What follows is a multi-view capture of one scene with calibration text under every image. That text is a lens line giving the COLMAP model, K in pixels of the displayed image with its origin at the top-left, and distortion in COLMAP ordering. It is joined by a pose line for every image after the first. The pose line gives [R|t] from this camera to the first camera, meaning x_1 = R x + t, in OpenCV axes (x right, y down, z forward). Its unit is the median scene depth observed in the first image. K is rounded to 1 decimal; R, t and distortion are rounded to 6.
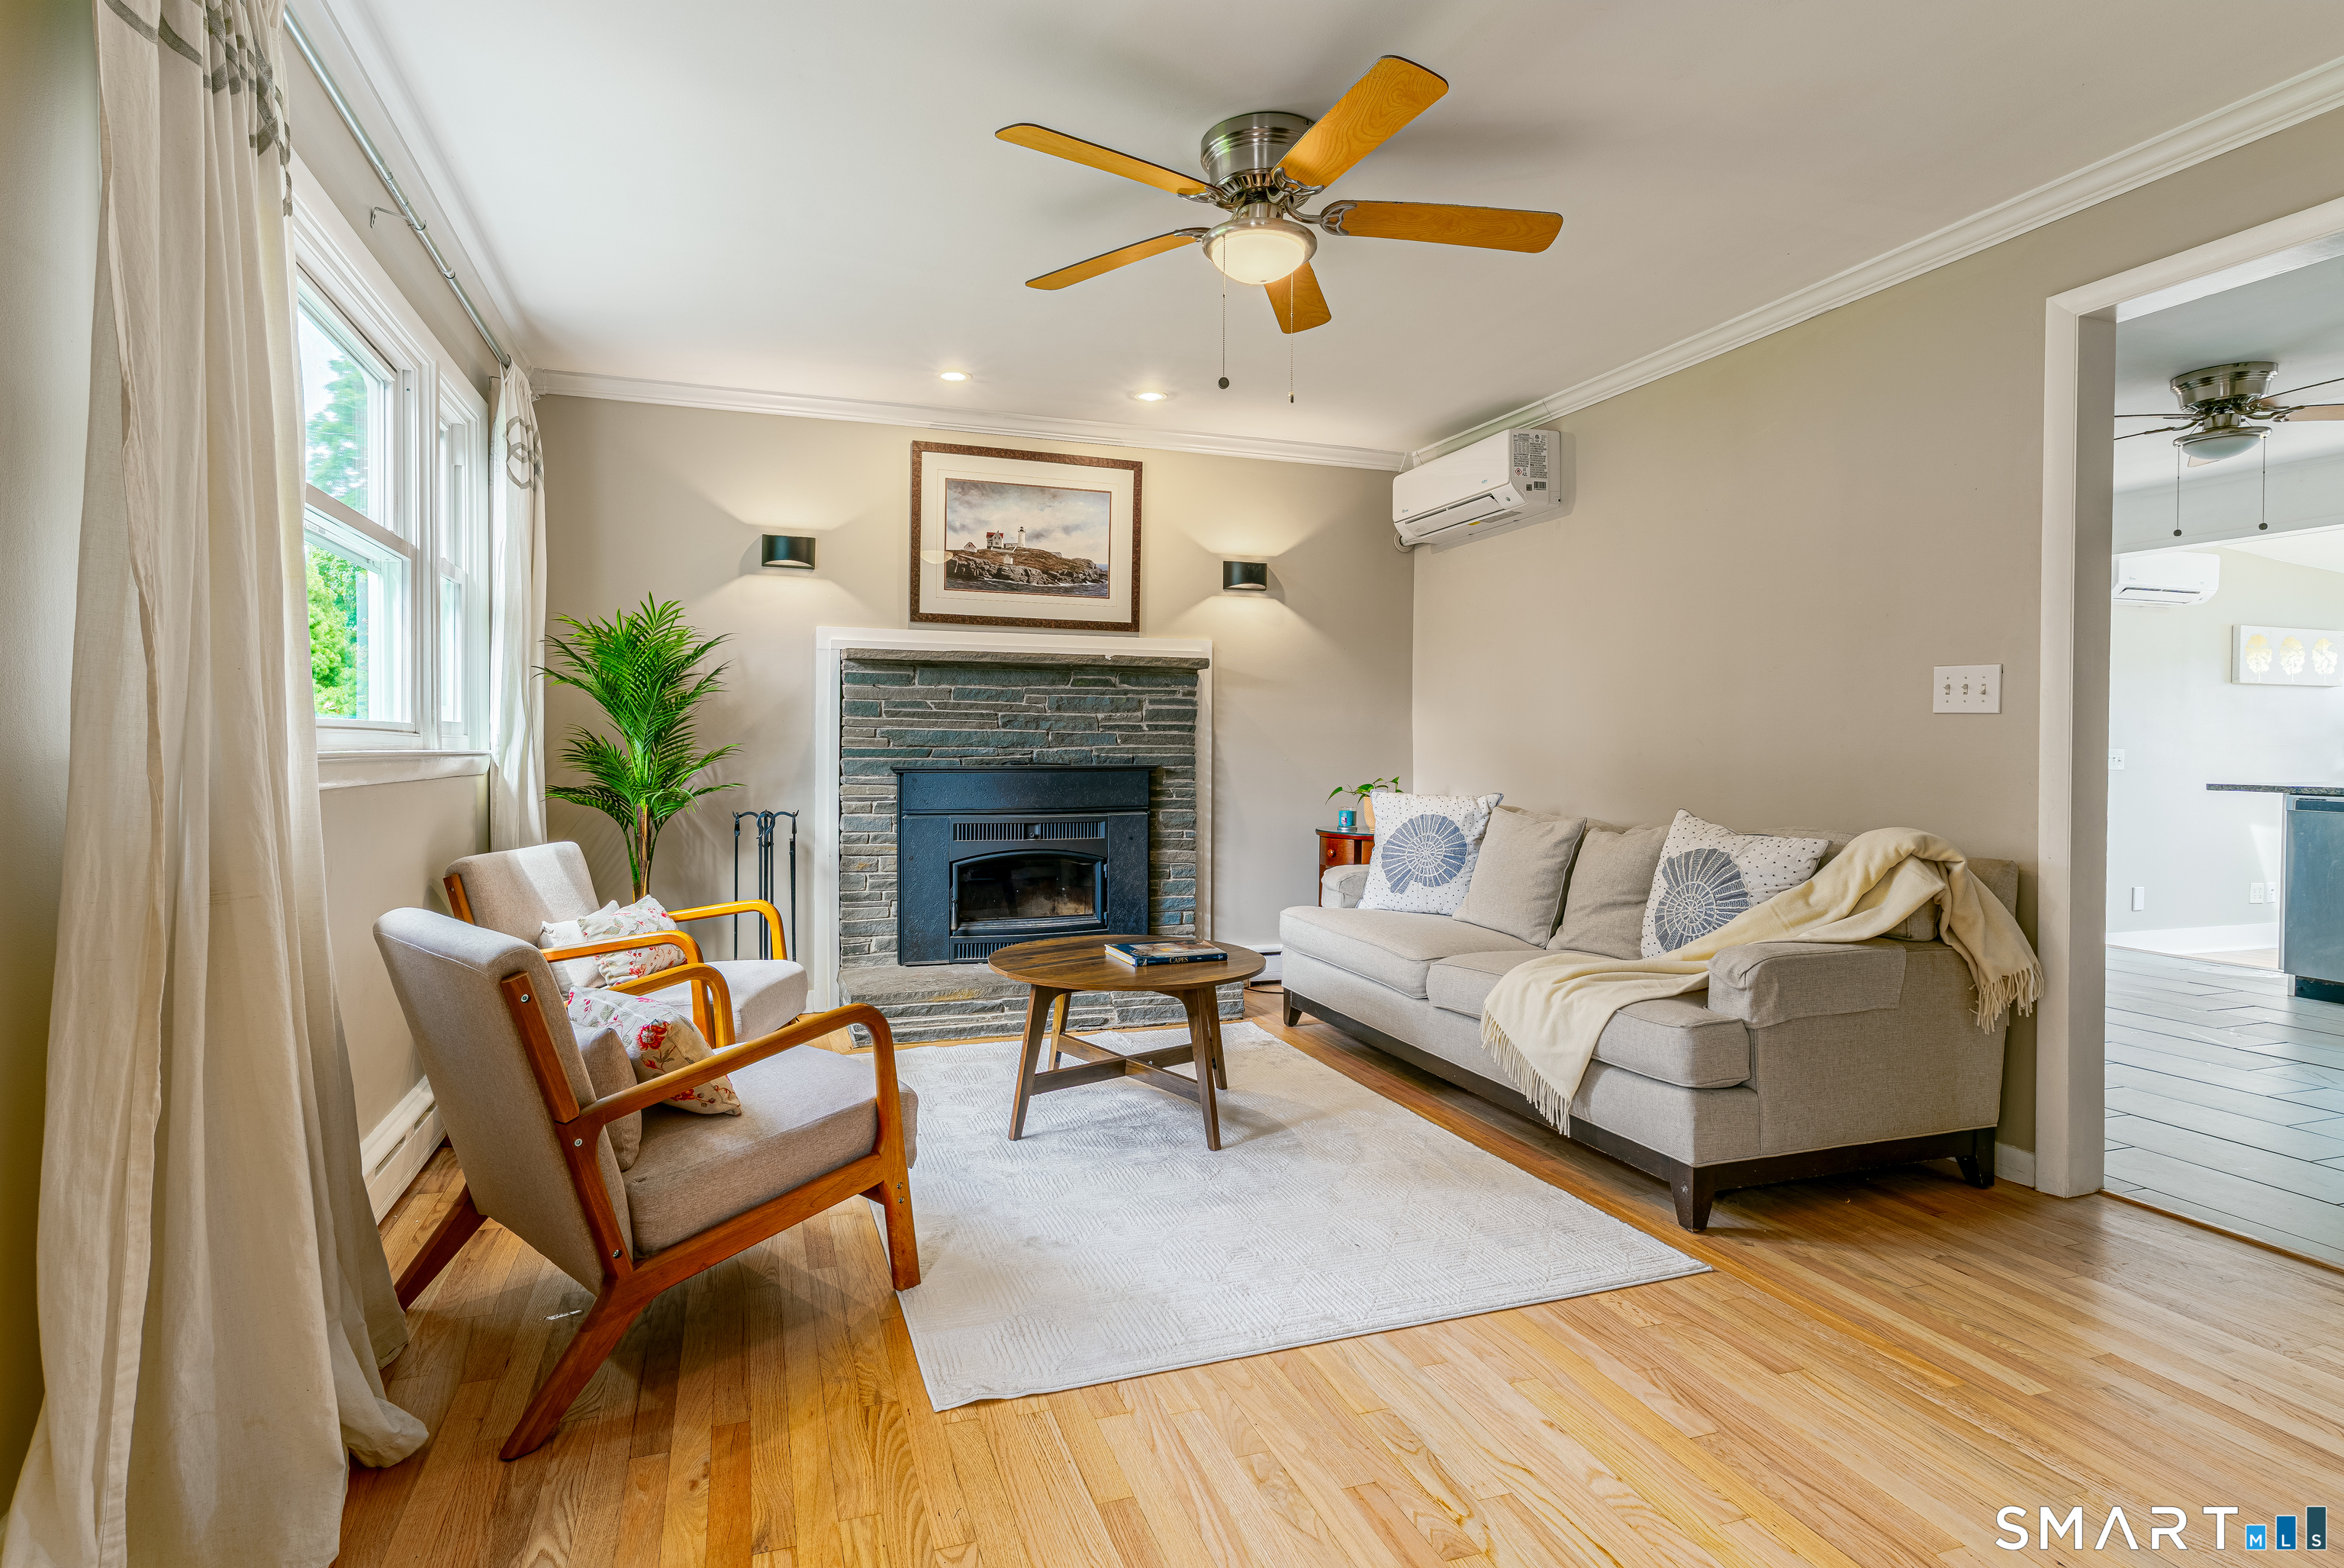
lens RADIAL K [[1143.2, 0, 1130.4], [0, 1143.2, 755.7], [0, 0, 1]] dist [0.004068, 0.001023]
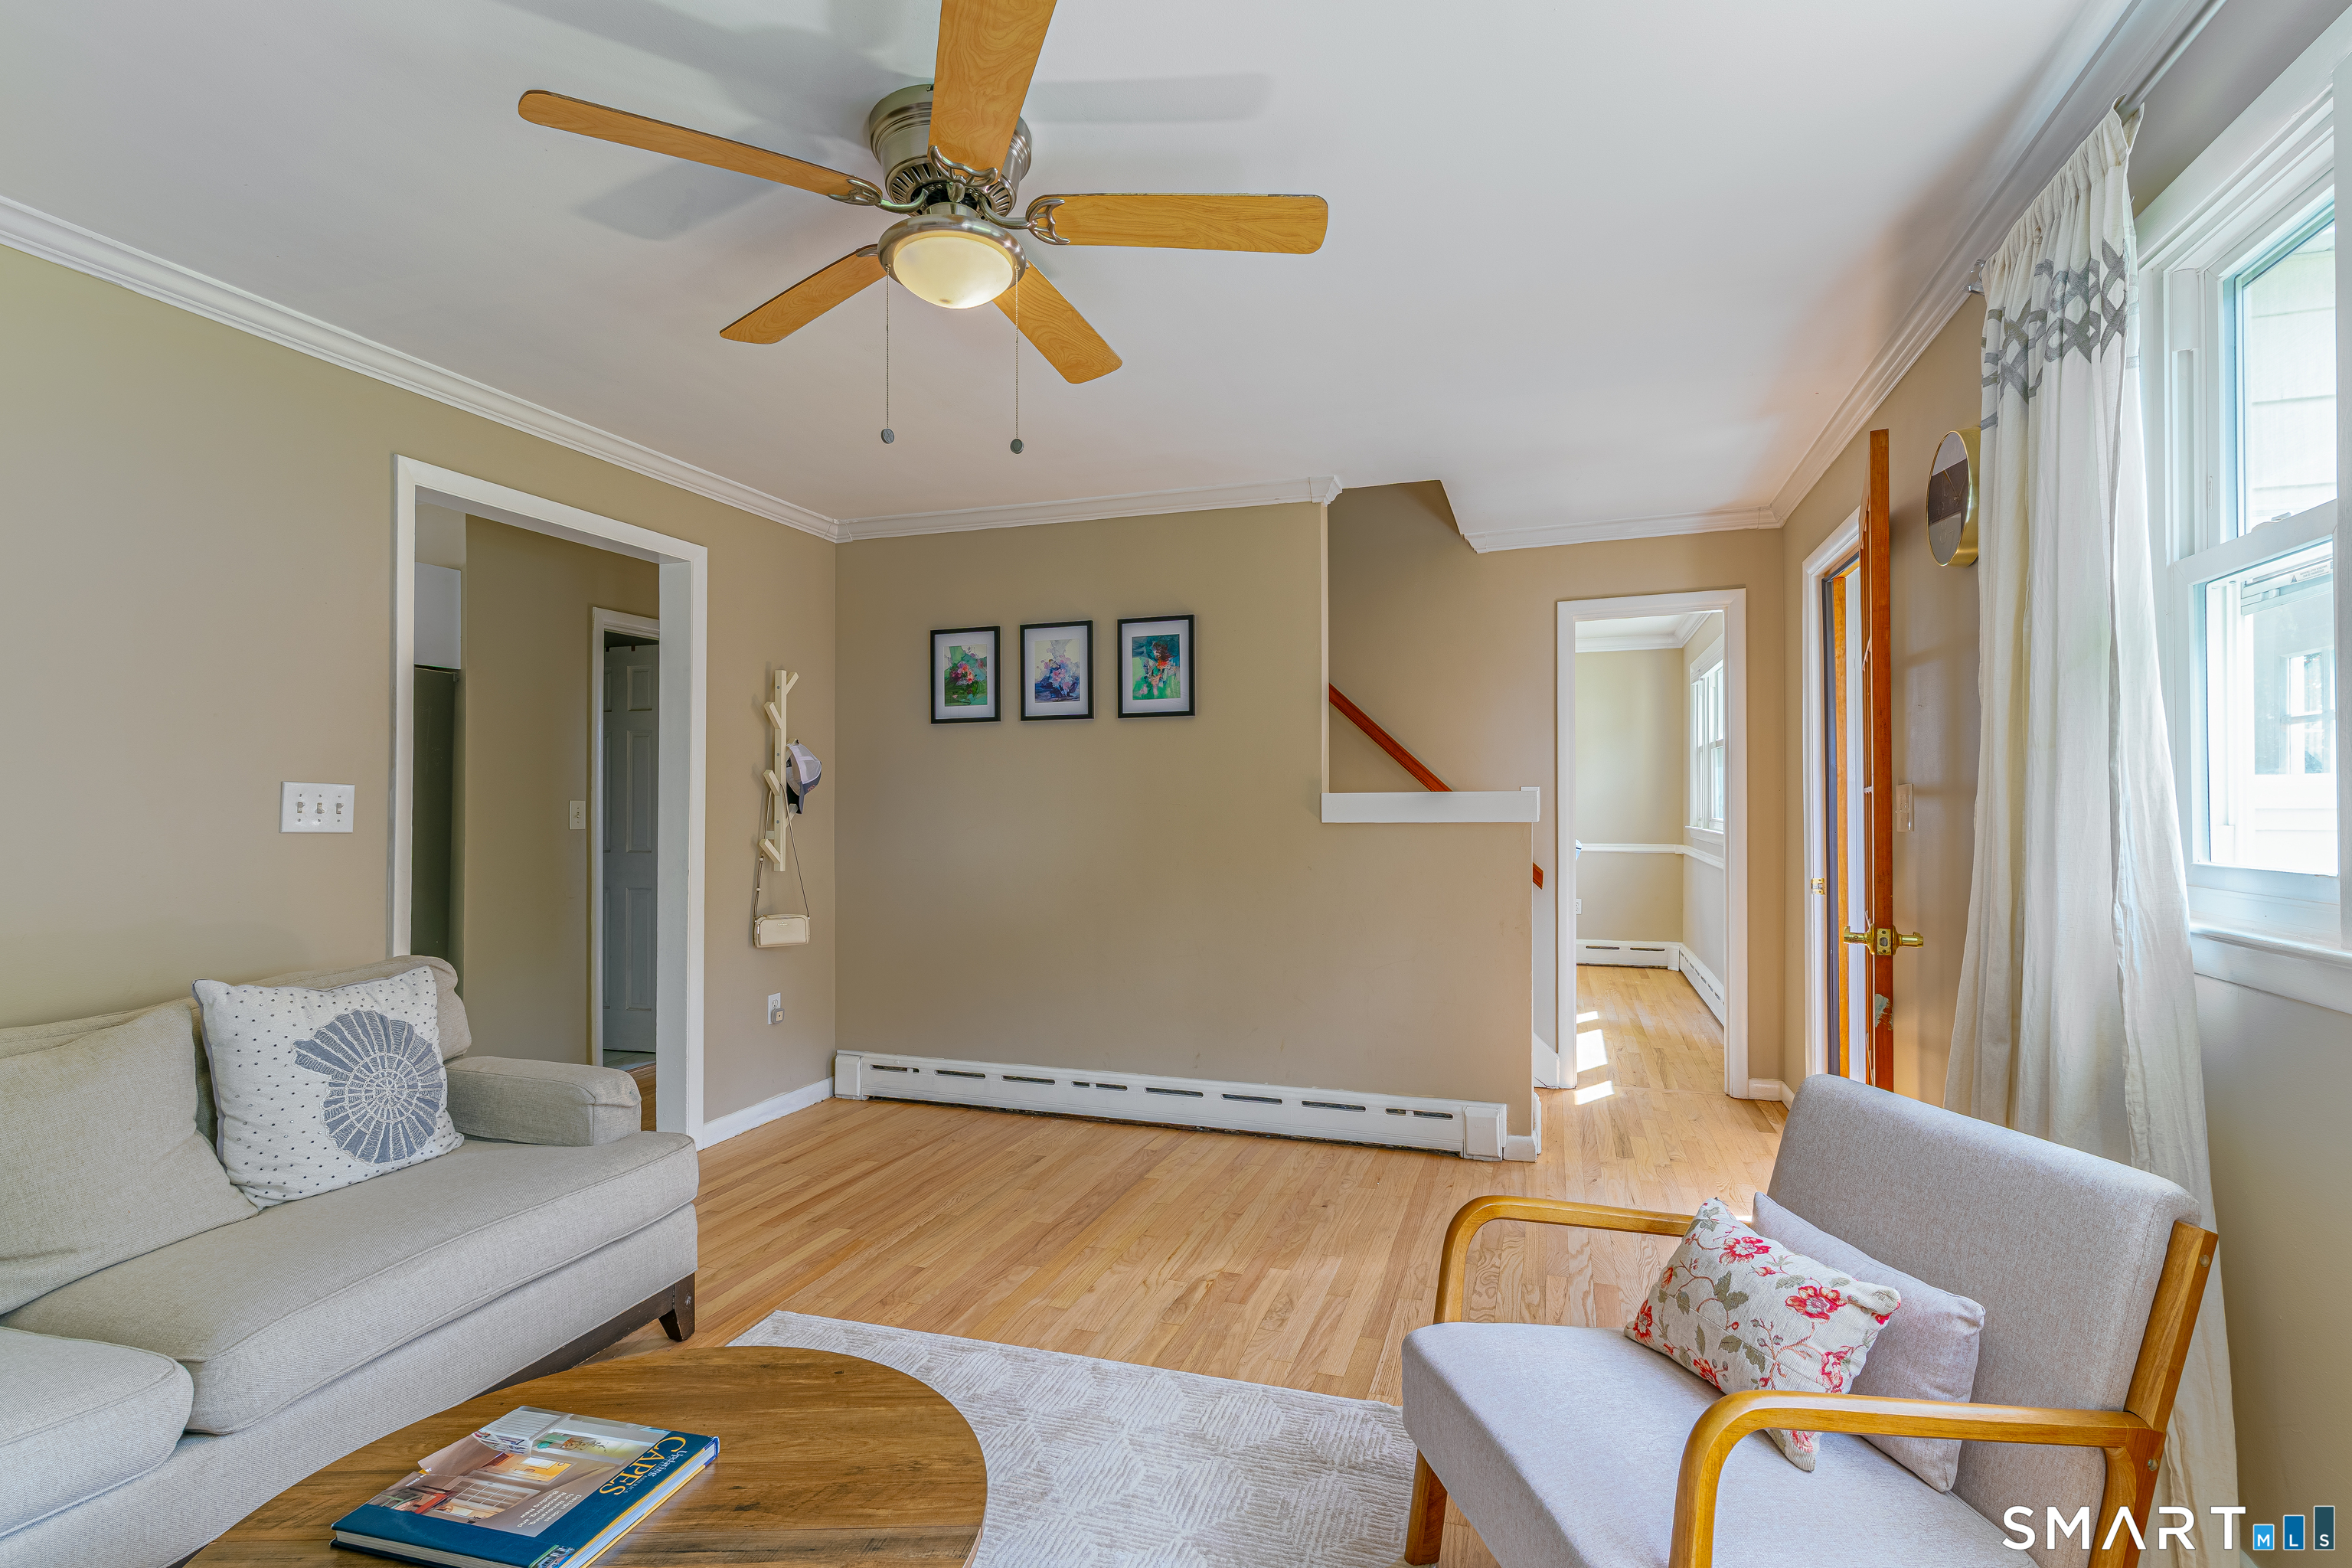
lens RADIAL K [[1117.2, 0, 1176.0], [0, 1117.2, 784.0], [0, 0, 1]] dist [-0.000534, -0.000057]
pose [[-0.789442, 0.010879, 0.613729, -0.438720], [0.007439, 0.999939, -0.008156, -0.068691], [-0.613780, -0.001873, -0.789475, 1.374280]]
